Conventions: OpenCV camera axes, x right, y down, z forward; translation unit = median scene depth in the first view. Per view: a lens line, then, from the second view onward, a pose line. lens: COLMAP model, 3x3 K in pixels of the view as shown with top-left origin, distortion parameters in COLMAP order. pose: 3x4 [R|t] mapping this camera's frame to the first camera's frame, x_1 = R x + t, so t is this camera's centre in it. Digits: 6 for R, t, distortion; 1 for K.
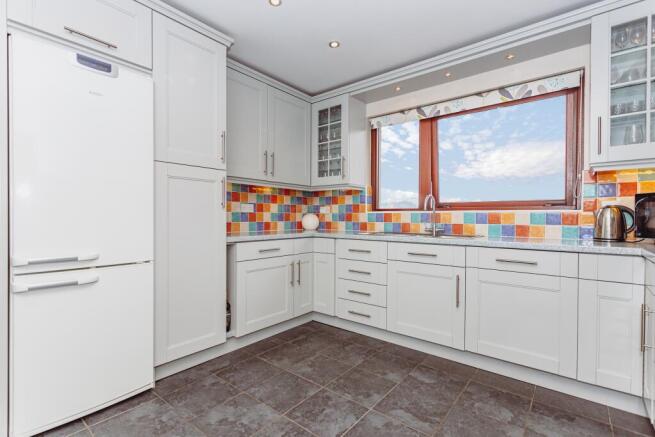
lens RADIAL K [[312.7, 0, 328.7], [0, 312.7, 216.2], [0, 0, 1]] dist [0.012707, -0.000865]
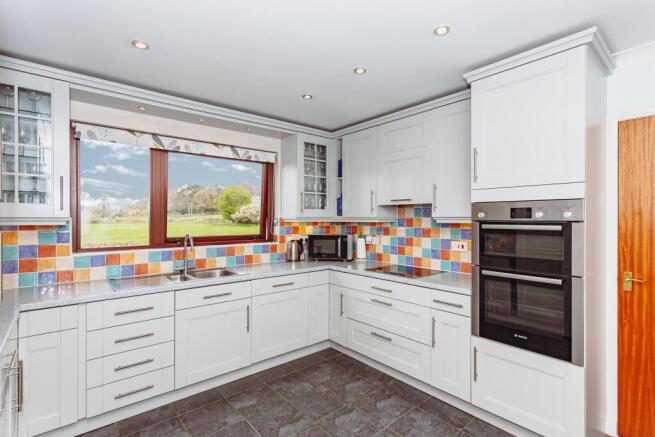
lens RADIAL K [[312.7, 0, 329.7], [0, 312.7, 218.6], [0, 0, 1]] dist [0.012707, -0.000865]
pose [[0.189290, -0.004544, 0.981911, -0.593103], [0.002099, 0.999989, 0.004223, -0.123694], [-0.981919, 0.001262, 0.189298, 0.383197]]
